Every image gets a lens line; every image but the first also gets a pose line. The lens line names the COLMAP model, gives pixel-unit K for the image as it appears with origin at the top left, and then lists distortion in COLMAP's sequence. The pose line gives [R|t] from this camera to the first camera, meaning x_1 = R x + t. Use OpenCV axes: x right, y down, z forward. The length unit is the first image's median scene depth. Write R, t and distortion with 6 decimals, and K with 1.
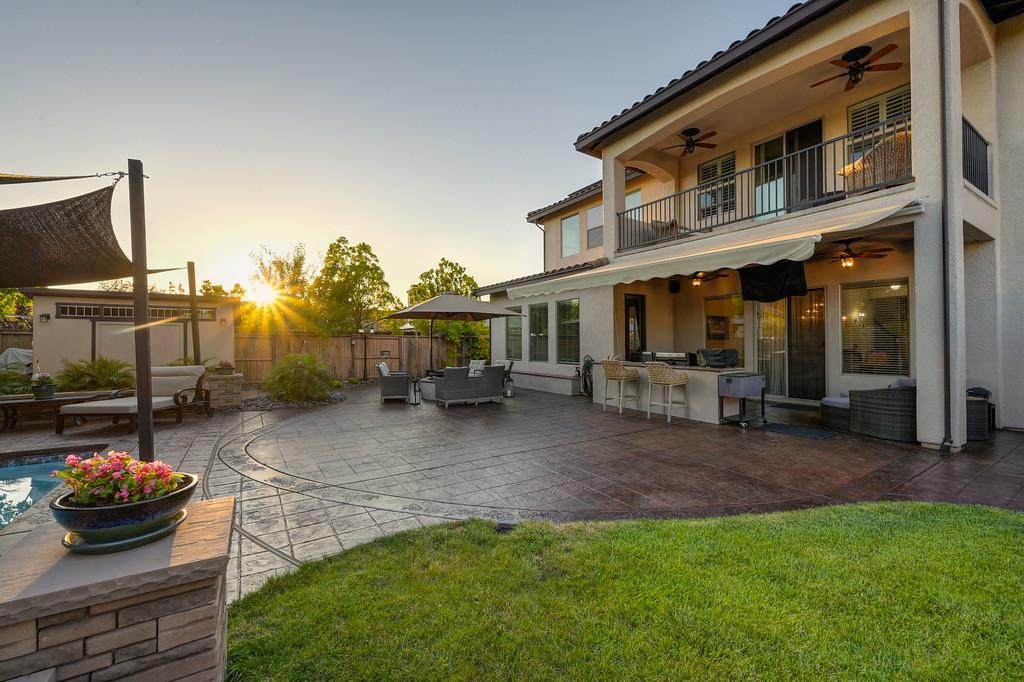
lens RADIAL K [[418.7, 0, 511.4], [0, 418.7, 337.4], [0, 0, 1]] dist [0.000725, 0.000232]
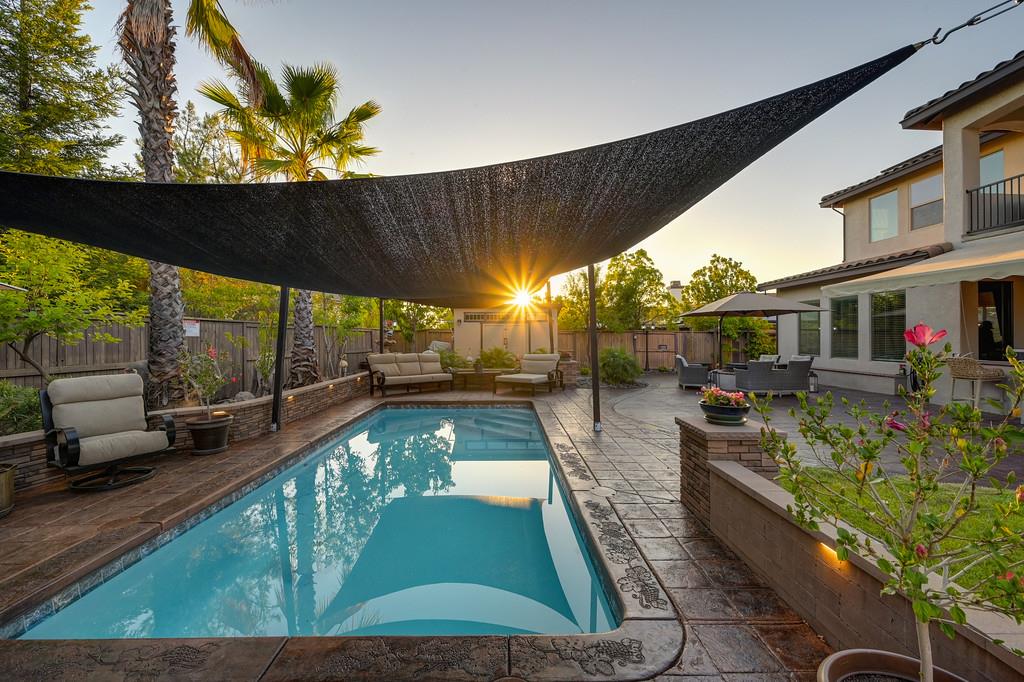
lens RADIAL K [[418.7, 0, 511.4], [0, 418.7, 337.4], [0, 0, 1]] dist [0.000725, 0.000232]
pose [[0.853806, 0.000937, -0.520590, -0.074038], [0.006970, 0.999888, 0.013231, -0.005727], [0.520545, -0.014925, 0.853704, -0.176908]]
